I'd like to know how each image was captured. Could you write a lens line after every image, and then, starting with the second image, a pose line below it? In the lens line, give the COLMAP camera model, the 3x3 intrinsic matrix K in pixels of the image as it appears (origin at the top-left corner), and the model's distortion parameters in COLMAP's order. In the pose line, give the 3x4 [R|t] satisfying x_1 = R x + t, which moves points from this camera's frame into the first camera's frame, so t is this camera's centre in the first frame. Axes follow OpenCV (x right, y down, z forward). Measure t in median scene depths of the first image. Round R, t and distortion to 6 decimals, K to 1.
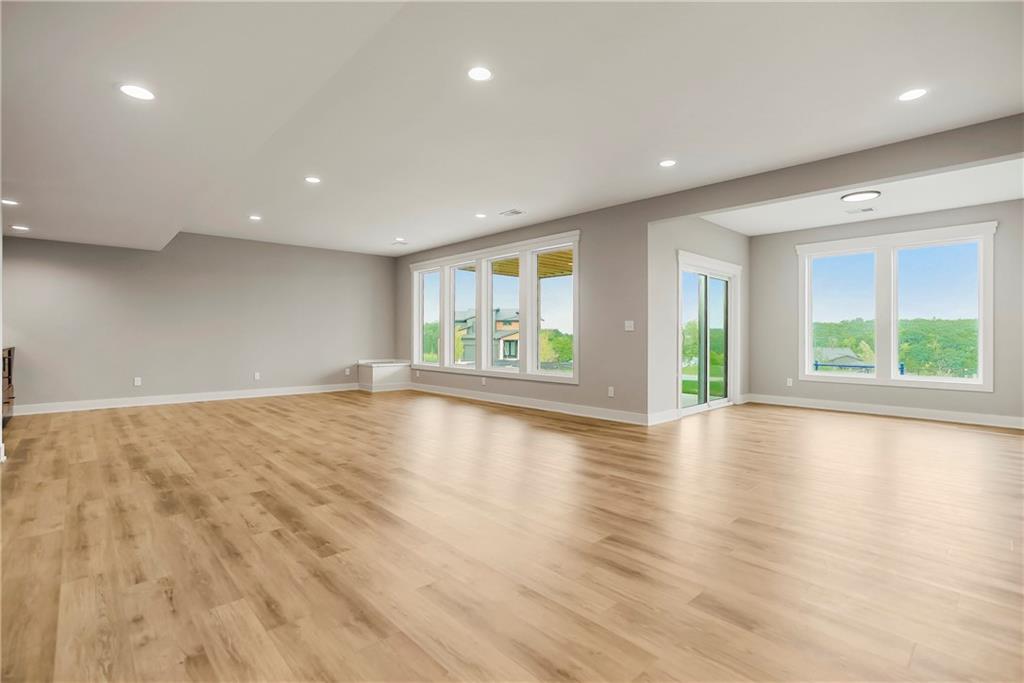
lens RADIAL K [[480.2, 0, 511.6], [0, 480.2, 337.0], [0, 0, 1]] dist [-0.013642, 0.005161]
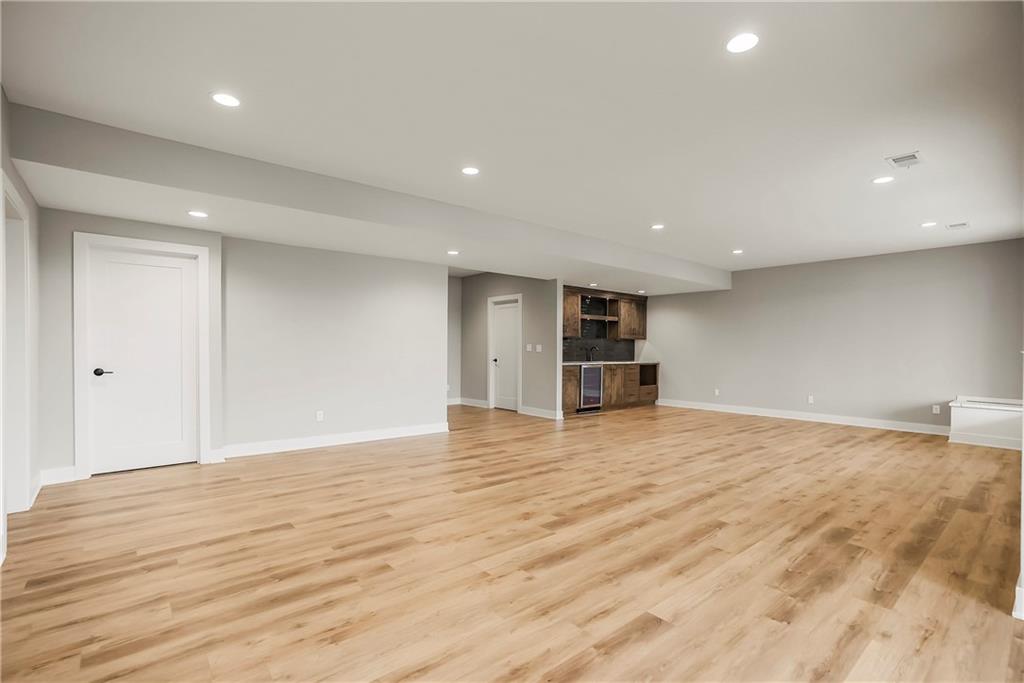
lens RADIAL K [[480.2, 0, 509.7], [0, 480.2, 345.9], [0, 0, 1]] dist [-0.013642, 0.005161]
pose [[-0.031648, -0.006403, -0.999479, 0.534815], [-0.008868, 0.999942, -0.006125, -0.019681], [0.999460, 0.008670, -0.031703, 0.473659]]
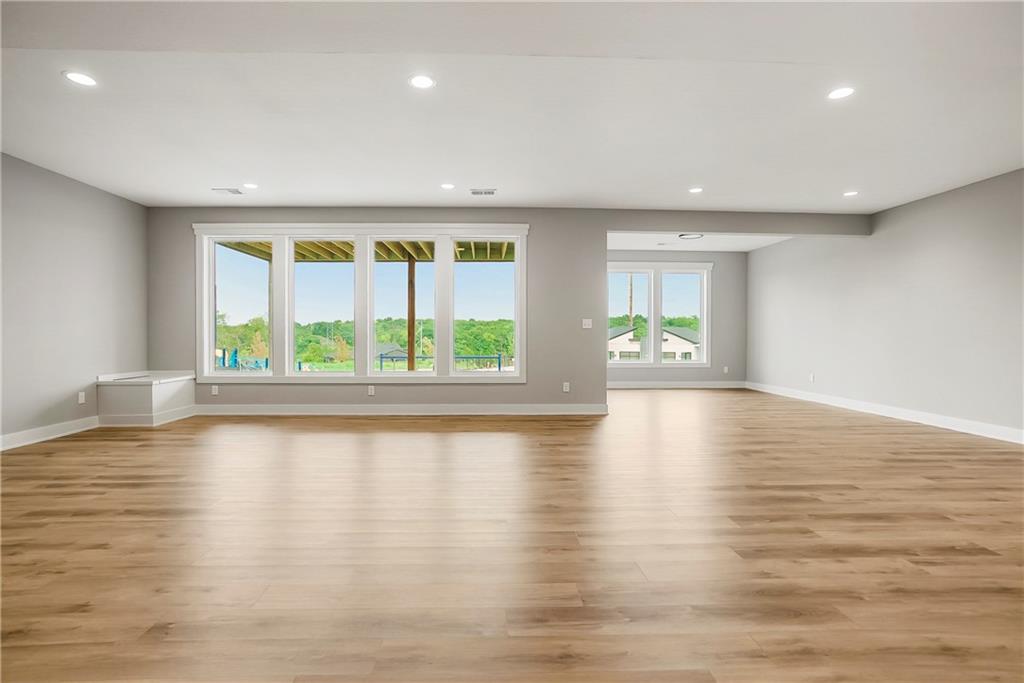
lens RADIAL K [[480.2, 0, 501.5], [0, 480.2, 344.3], [0, 0, 1]] dist [-0.013642, 0.005161]
pose [[0.655600, -0.015708, 0.754945, -0.567297], [0.001182, 0.999804, 0.019776, 0.001091], [-0.755107, -0.012073, 0.655490, 0.356559]]
